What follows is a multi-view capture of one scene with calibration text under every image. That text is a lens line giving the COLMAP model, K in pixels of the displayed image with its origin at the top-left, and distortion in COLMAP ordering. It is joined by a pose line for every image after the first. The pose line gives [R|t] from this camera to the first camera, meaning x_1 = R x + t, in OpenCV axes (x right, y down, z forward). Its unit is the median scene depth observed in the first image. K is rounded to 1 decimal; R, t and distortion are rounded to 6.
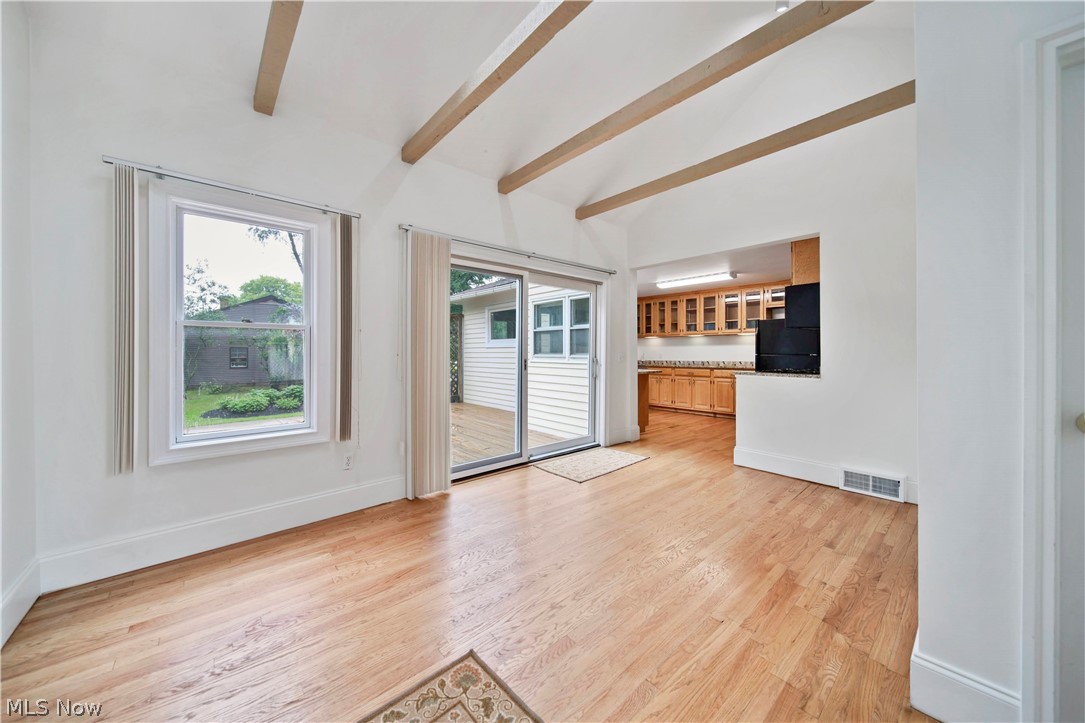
lens RADIAL K [[380.5, 0, 550.5], [0, 380.5, 356.0], [0, 0, 1]] dist [-0.001244, -0.000279]
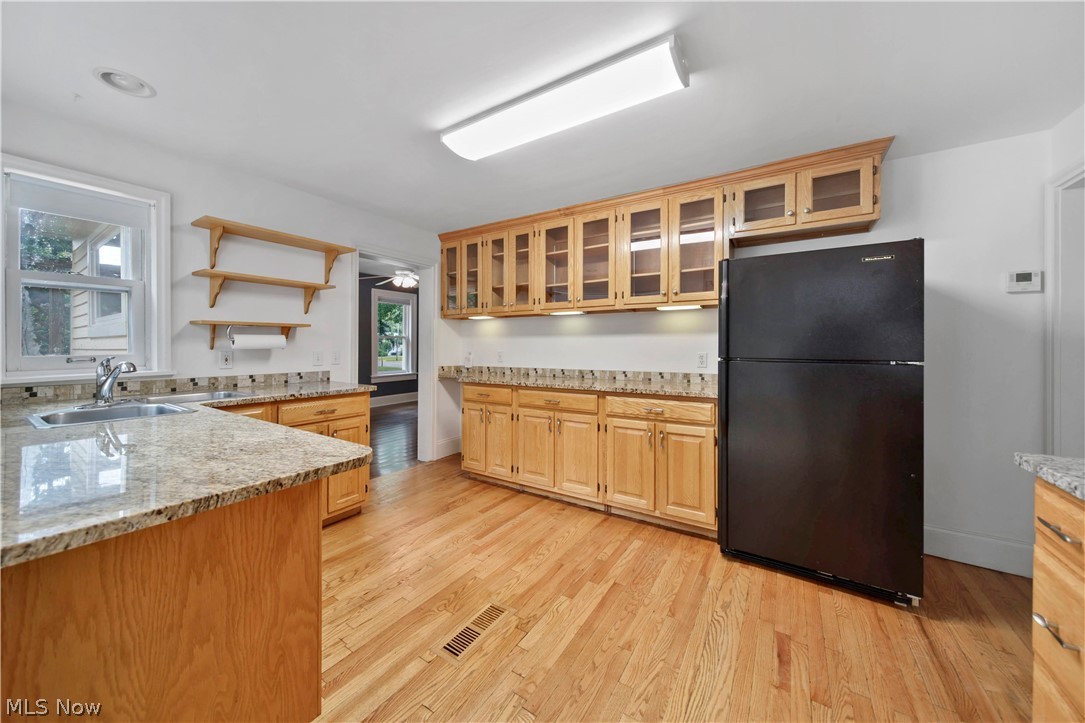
lens RADIAL K [[380.5, 0, 546.1], [0, 380.5, 345.1], [0, 0, 1]] dist [-0.001244, -0.000279]
pose [[0.963114, 0.004456, 0.269058, 0.242011], [-0.001638, 0.999941, -0.010696, -0.011419], [-0.269090, 0.009861, 0.963065, 0.584745]]
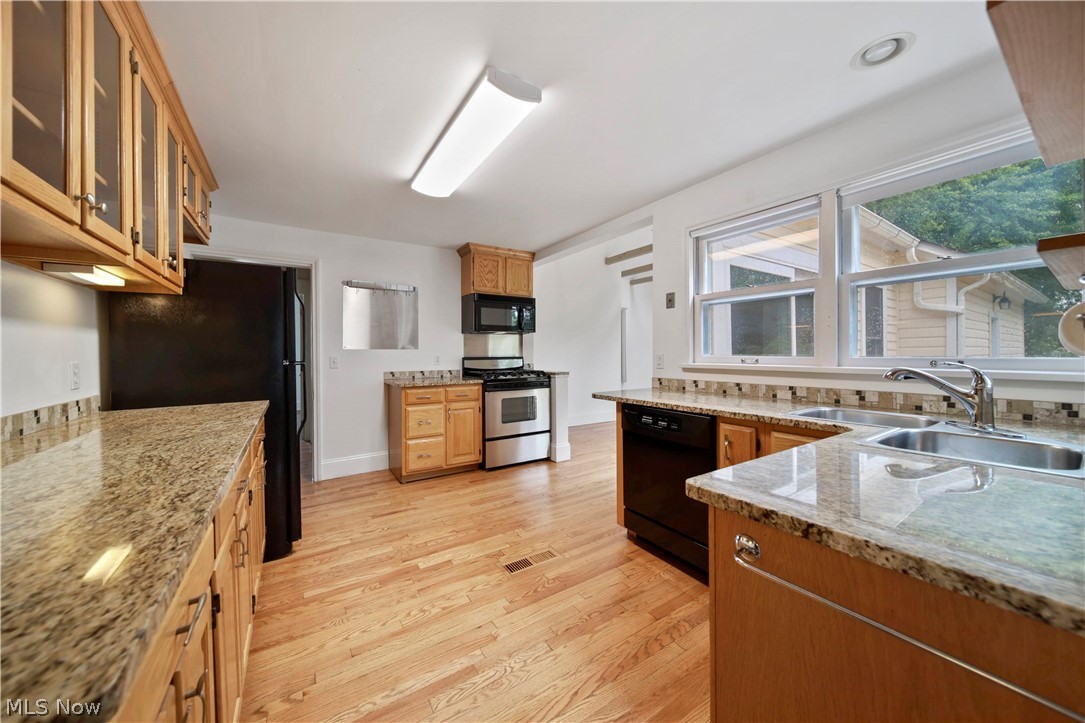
lens RADIAL K [[380.5, 0, 535.1], [0, 380.5, 354.4], [0, 0, 1]] dist [-0.001244, -0.000279]
pose [[-0.984799, 0.003911, 0.173652, 0.207066], [0.006270, 0.999895, 0.013040, -0.013497], [-0.173582, 0.013930, -0.984721, 1.107379]]
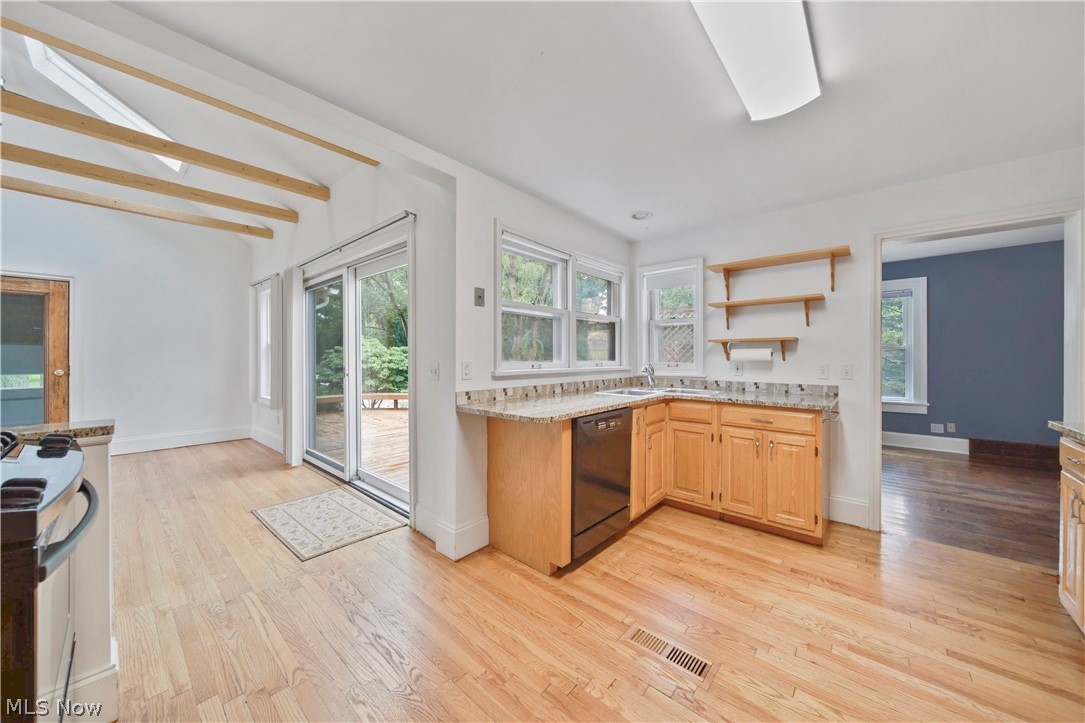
lens RADIAL K [[380.5, 0, 546.6], [0, 380.5, 356.1], [0, 0, 1]] dist [-0.001244, -0.000279]
pose [[0.125072, 0.001453, -0.992147, 0.468762], [-0.014250, 0.999898, -0.000332, -0.012773], [0.992045, 0.014179, 0.125080, 0.716444]]
